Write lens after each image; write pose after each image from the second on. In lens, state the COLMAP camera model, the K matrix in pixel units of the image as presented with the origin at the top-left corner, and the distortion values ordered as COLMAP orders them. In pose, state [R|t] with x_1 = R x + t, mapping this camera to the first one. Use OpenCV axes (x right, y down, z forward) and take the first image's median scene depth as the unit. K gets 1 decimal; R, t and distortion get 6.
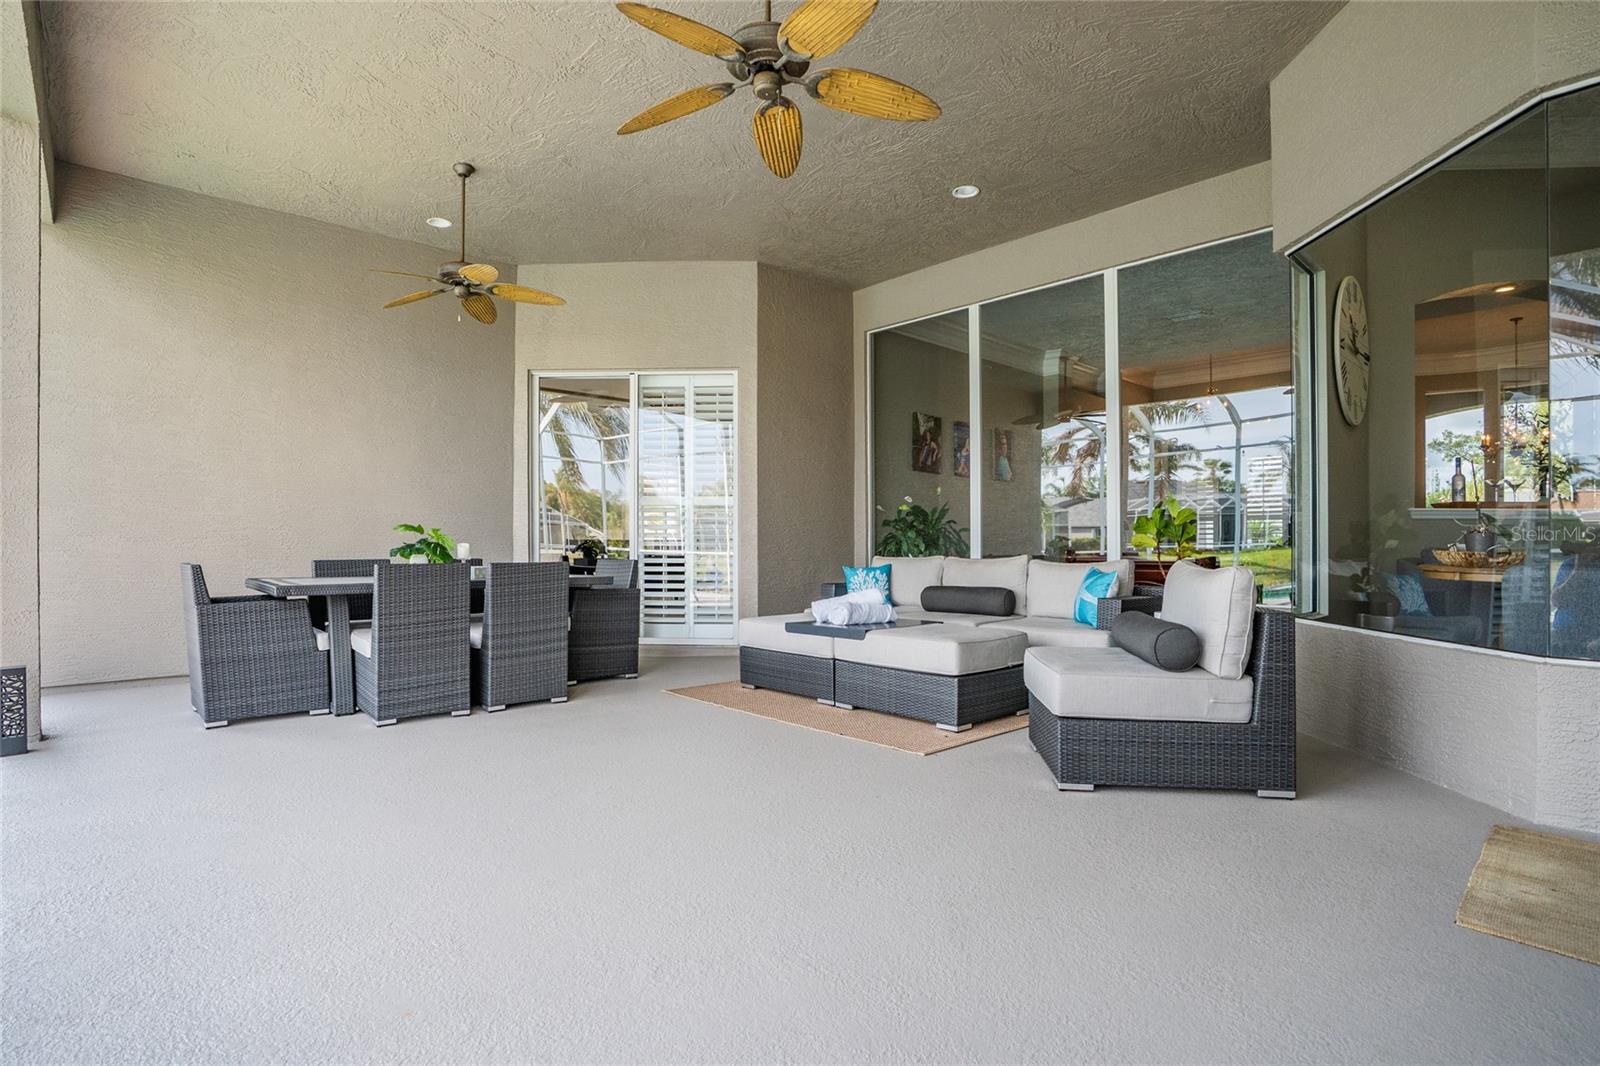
lens RADIAL K [[750.0, 0, 805.4], [0, 750.0, 540.5], [0, 0, 1]] dist [-0.065242, 0.023839]
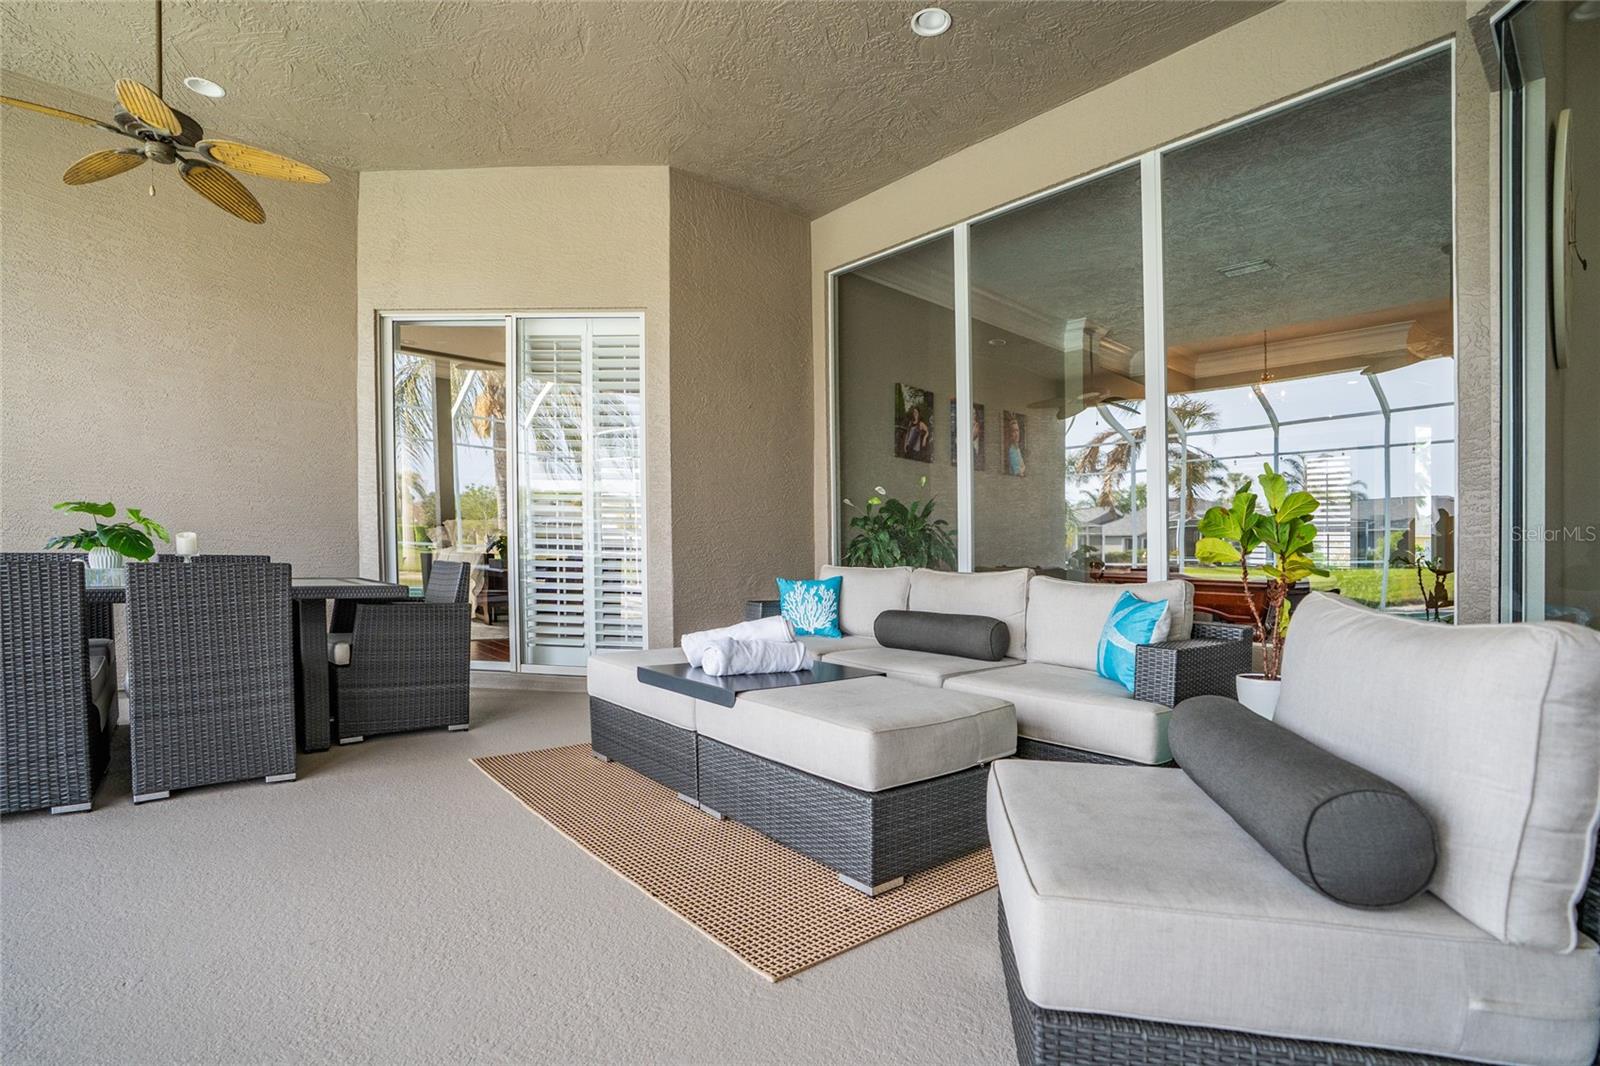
lens RADIAL K [[753.9, 0, 807.2], [0, 753.9, 501.7], [0, 0, 1]] dist [-0.063858, 0.025832]
pose [[0.999298, 0.018918, -0.032348, 0.104416], [-0.020733, 0.998174, -0.056734, 0.001577], [0.031216, 0.057365, 0.997865, 0.276075]]
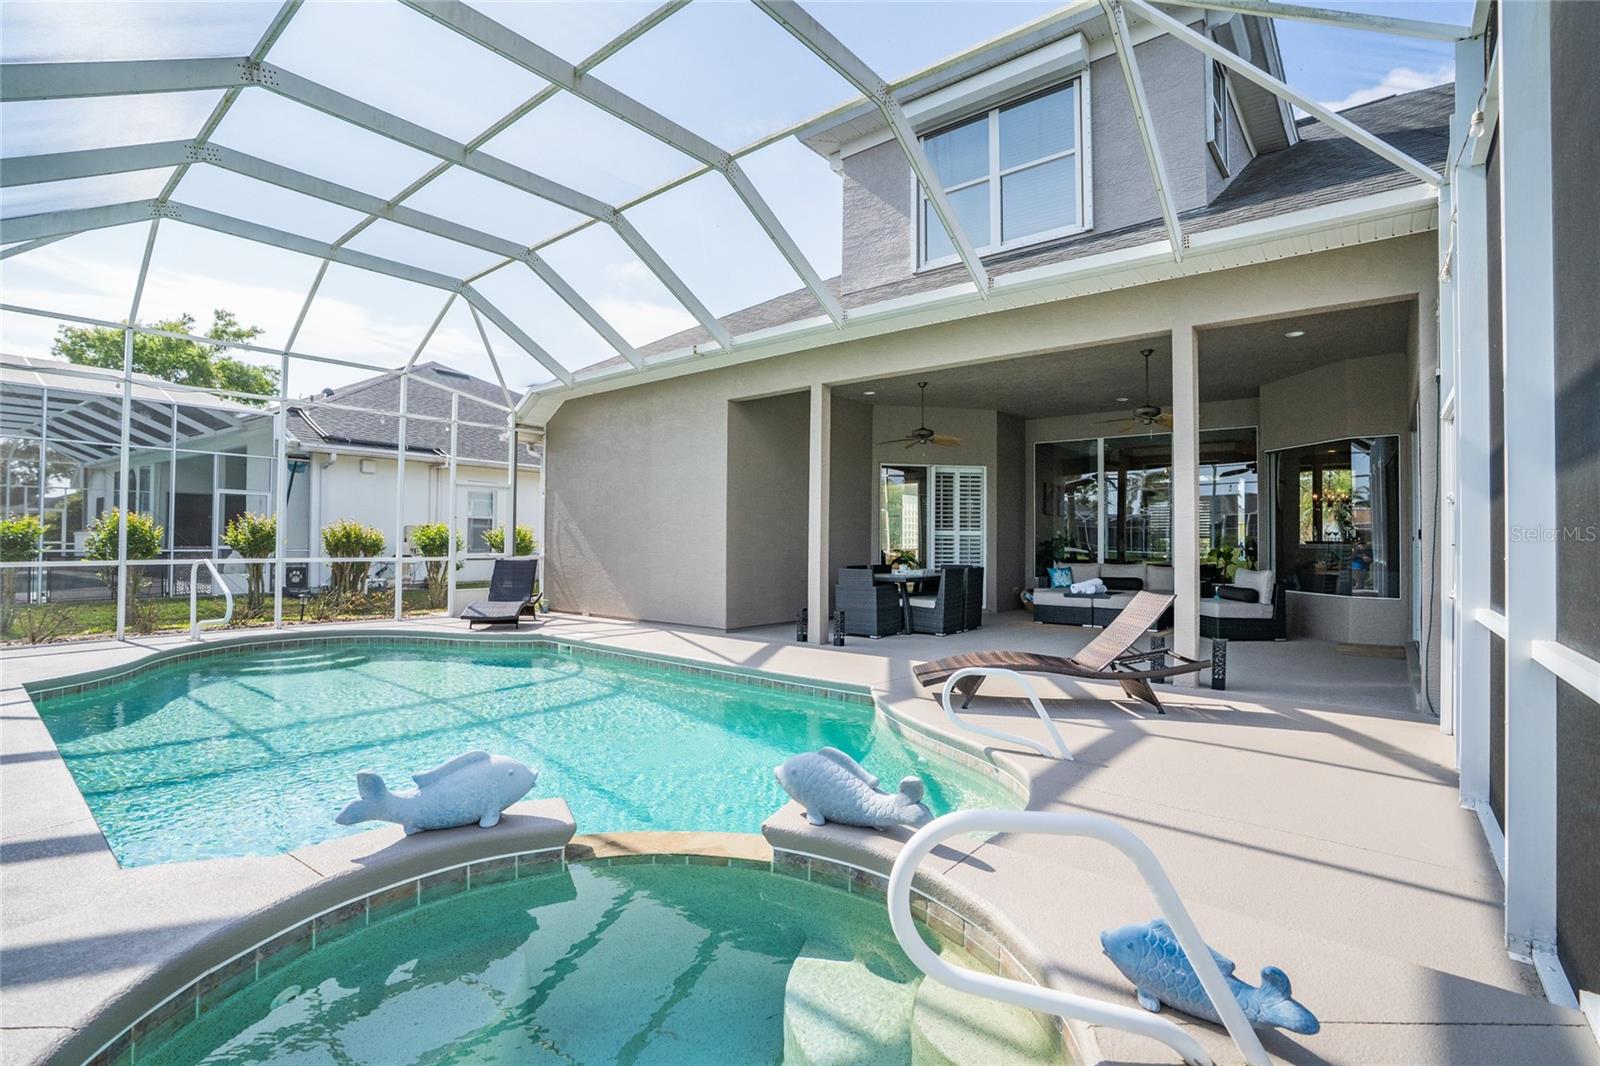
lens RADIAL K [[735.8, 0, 804.2], [0, 735.8, 529.9], [0, 0, 1]] dist [-0.061519, 0.022559]
pose [[0.986027, 0.008660, 0.166358, -0.909391], [-0.007669, 0.999949, -0.006602, -0.048784], [-0.166407, 0.005234, 0.986043, -0.828535]]
